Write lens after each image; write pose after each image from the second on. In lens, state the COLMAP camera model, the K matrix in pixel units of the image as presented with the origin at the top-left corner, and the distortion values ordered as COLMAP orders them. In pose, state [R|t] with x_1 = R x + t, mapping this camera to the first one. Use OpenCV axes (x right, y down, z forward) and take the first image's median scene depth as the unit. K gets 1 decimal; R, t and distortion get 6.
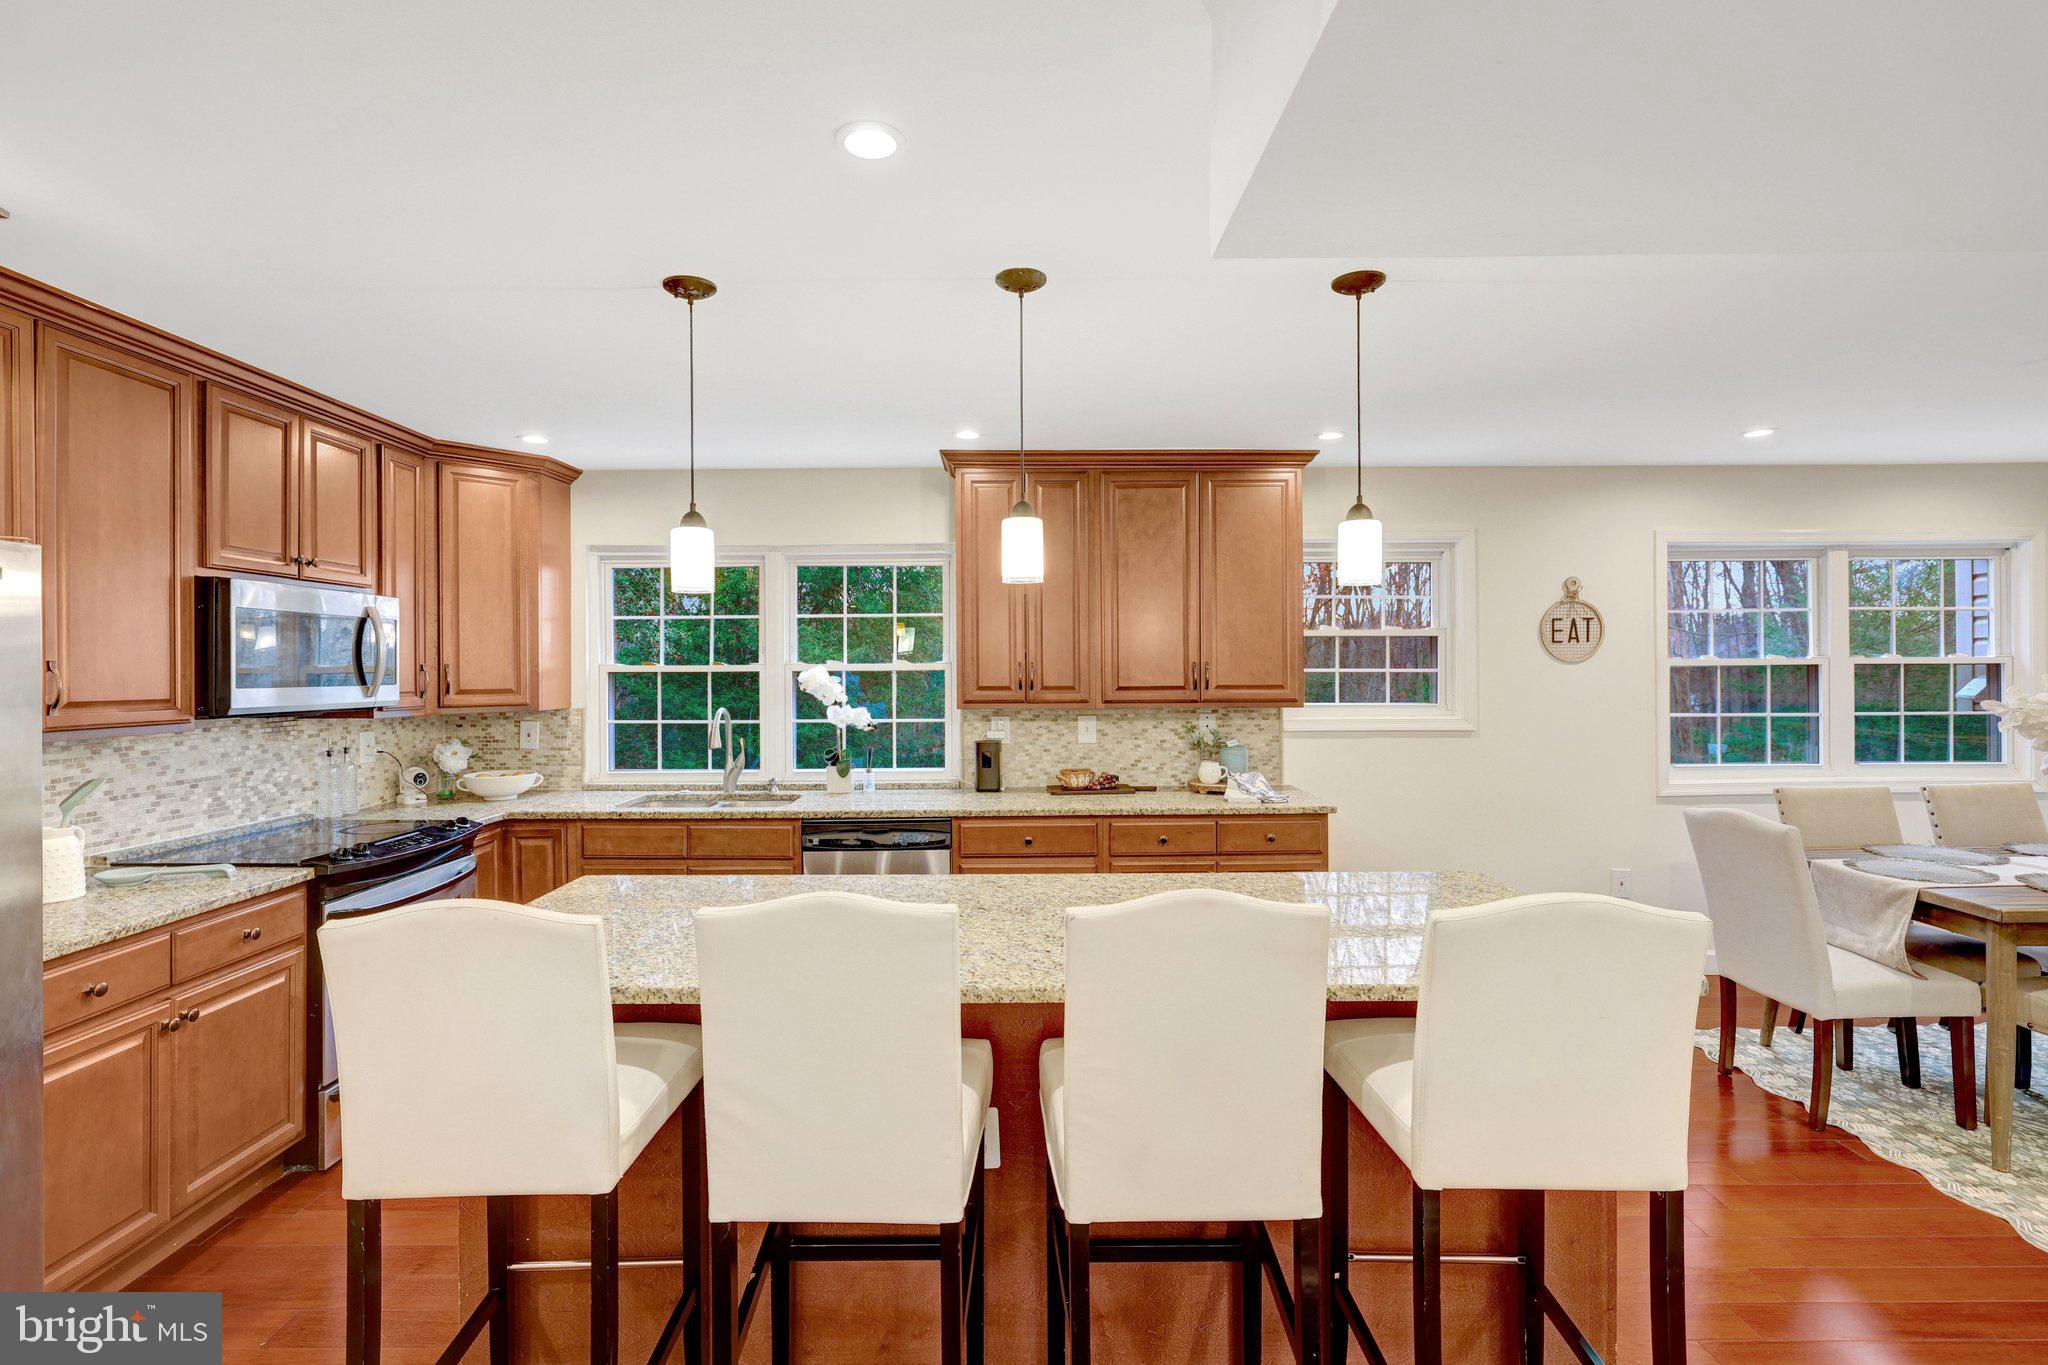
lens RADIAL K [[932.1, 0, 1010.8], [0, 932.1, 670.5], [0, 0, 1]] dist [-0.002719, -0.000334]
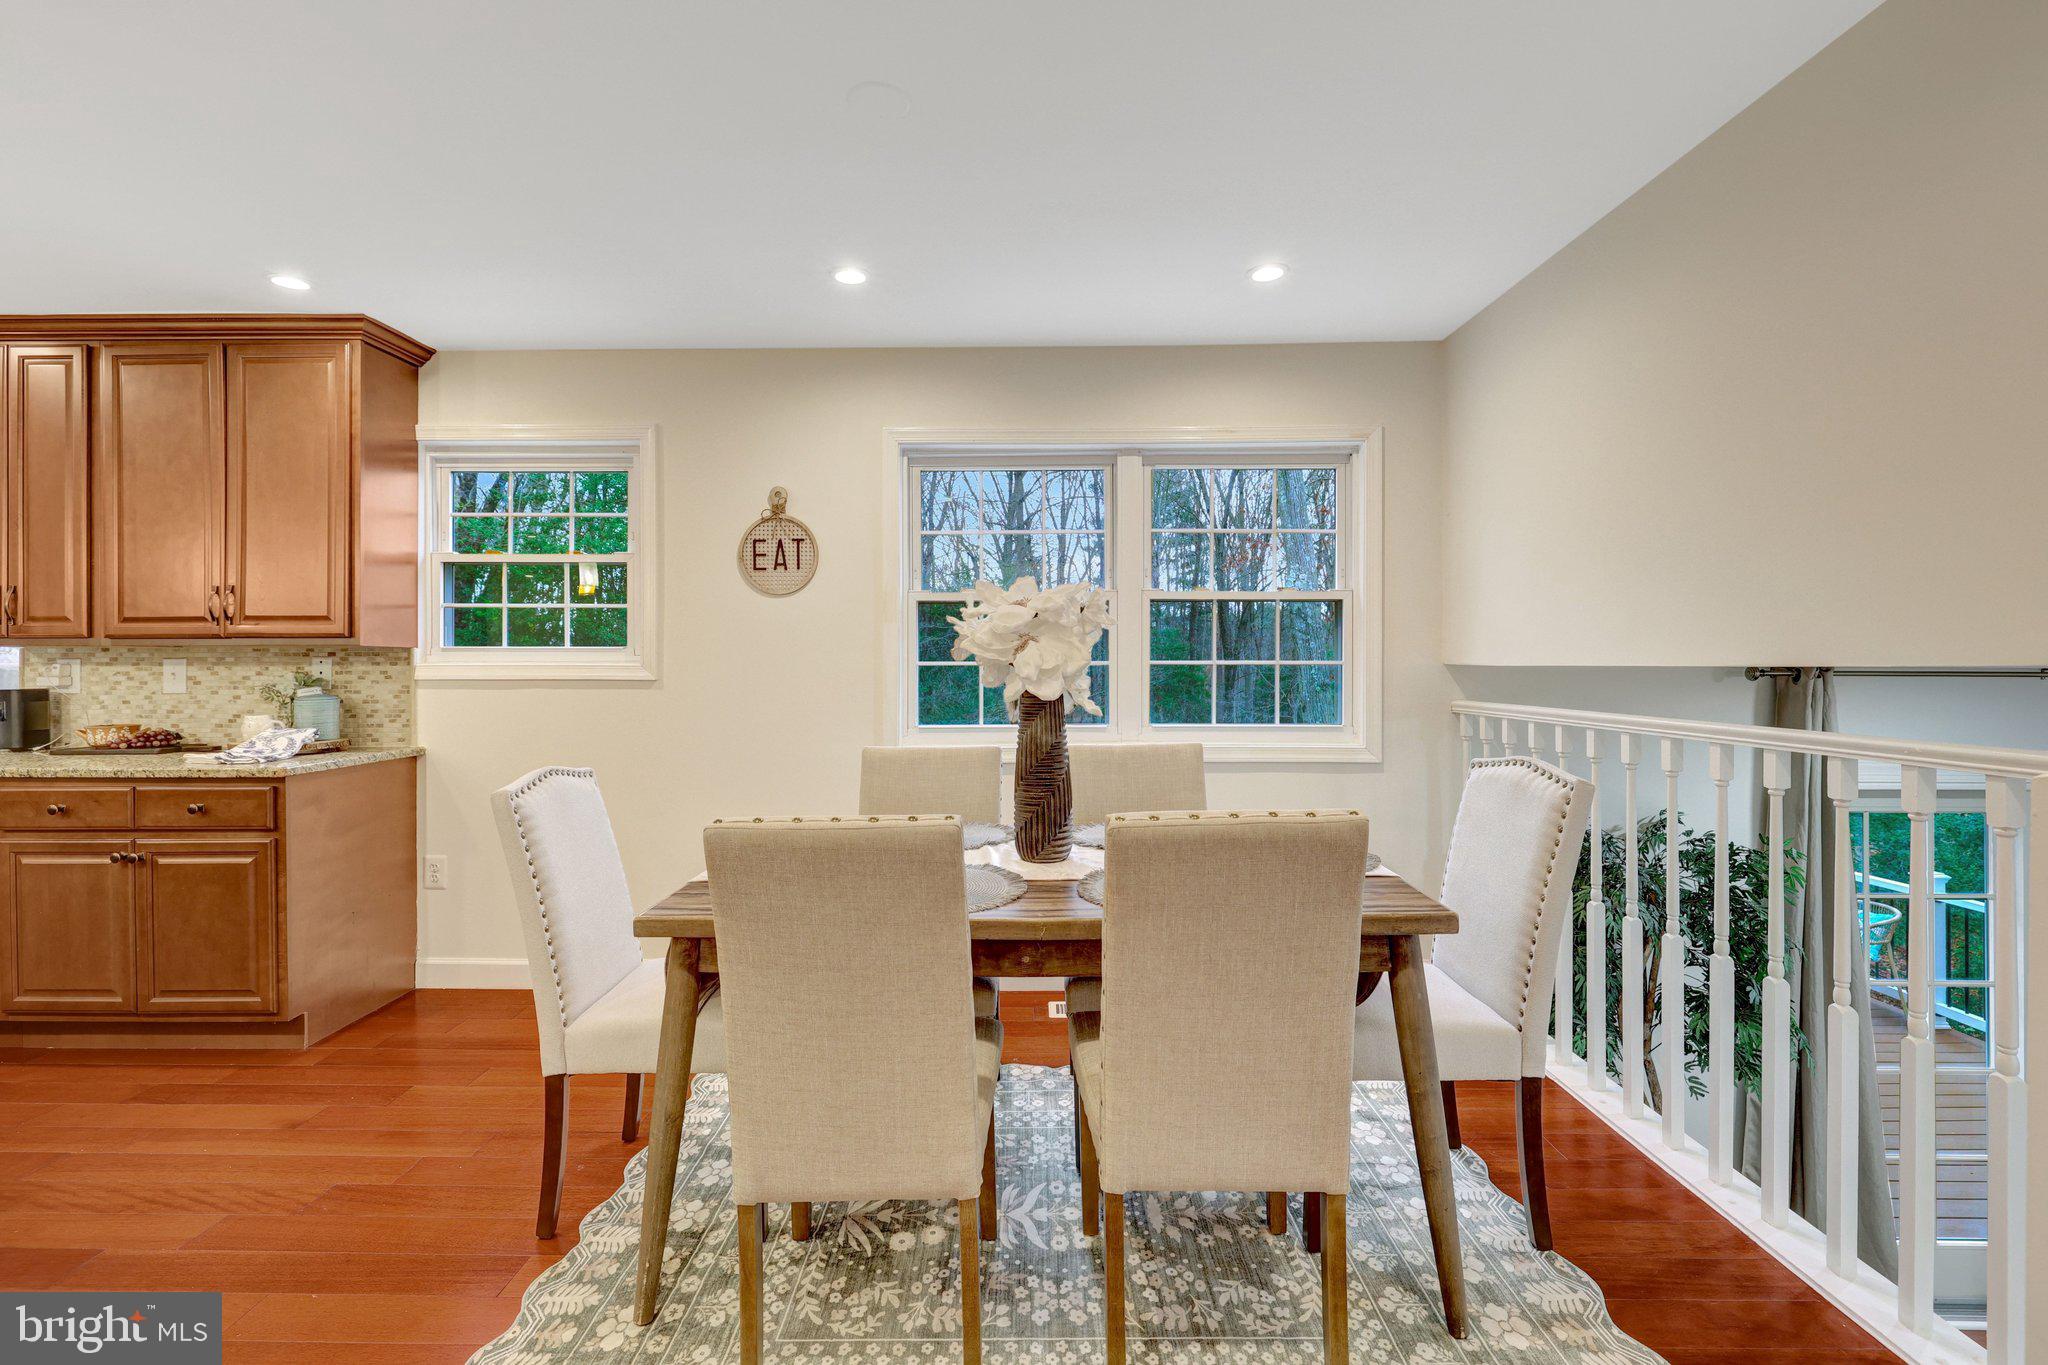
lens RADIAL K [[909.8, 0, 1013.5], [0, 909.8, 659.2], [0, 0, 1]] dist [-0.001279, 0.000215]
pose [[0.999842, 0.004385, -0.017202, 0.952654], [-0.004519, 0.999960, -0.007712, 0.059816], [0.017167, 0.007788, 0.999822, 0.266036]]
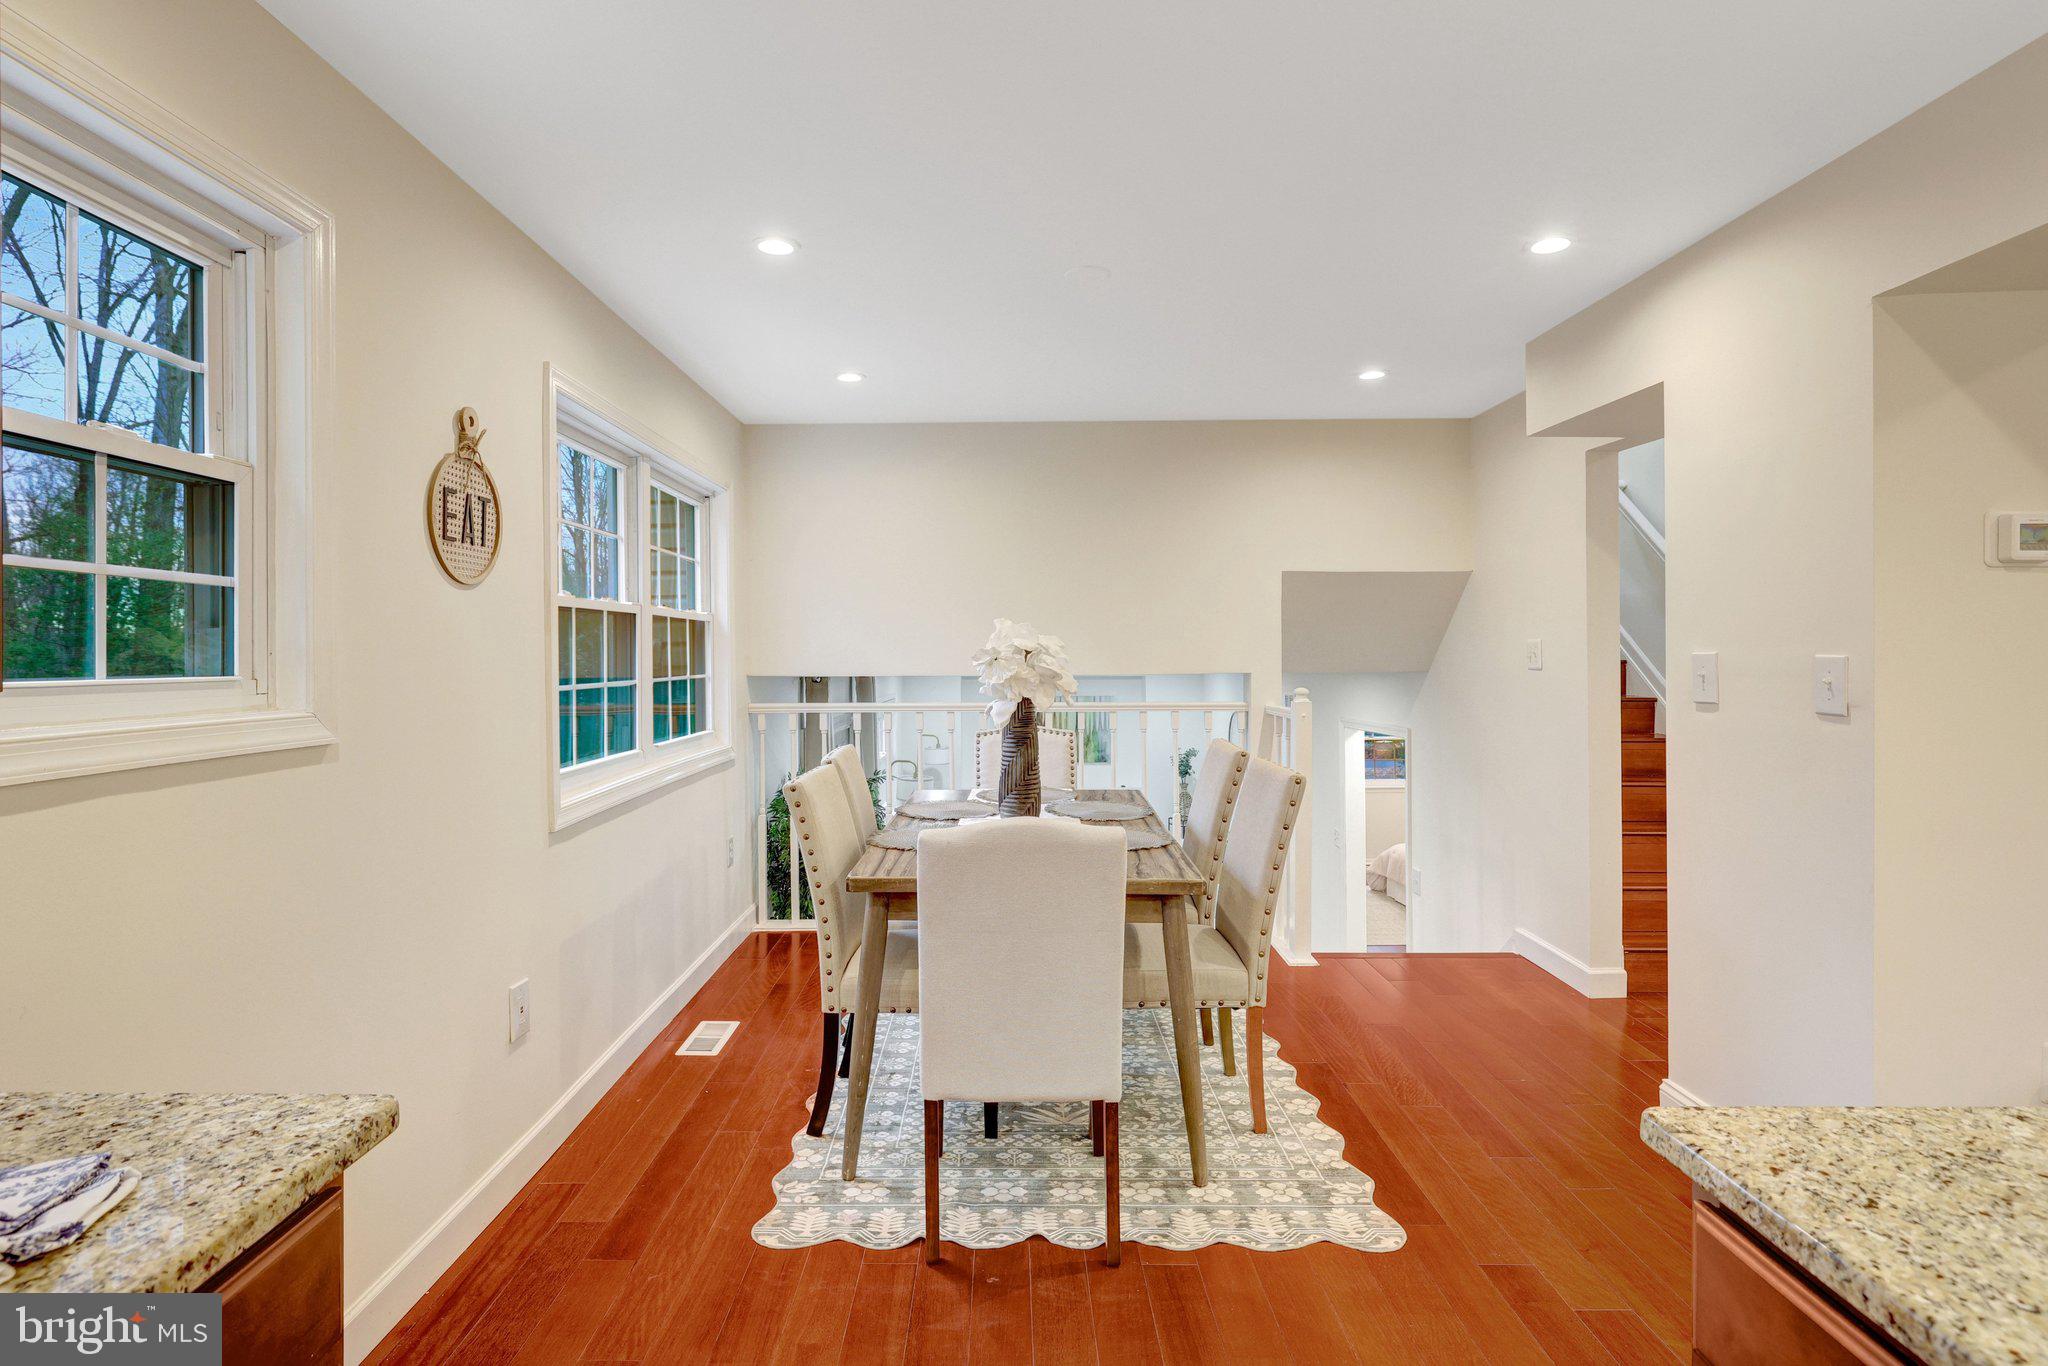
lens RADIAL K [[1007.1, 0, 1016.5], [0, 1007.1, 648.2], [0, 0, 1]] dist [-0.001118, -0.000163]
pose [[-0.006013, 0.009885, 0.999933, 0.095113], [0.008839, 0.999913, -0.009832, 0.036618], [-0.999943, 0.008779, -0.006100, 0.839166]]
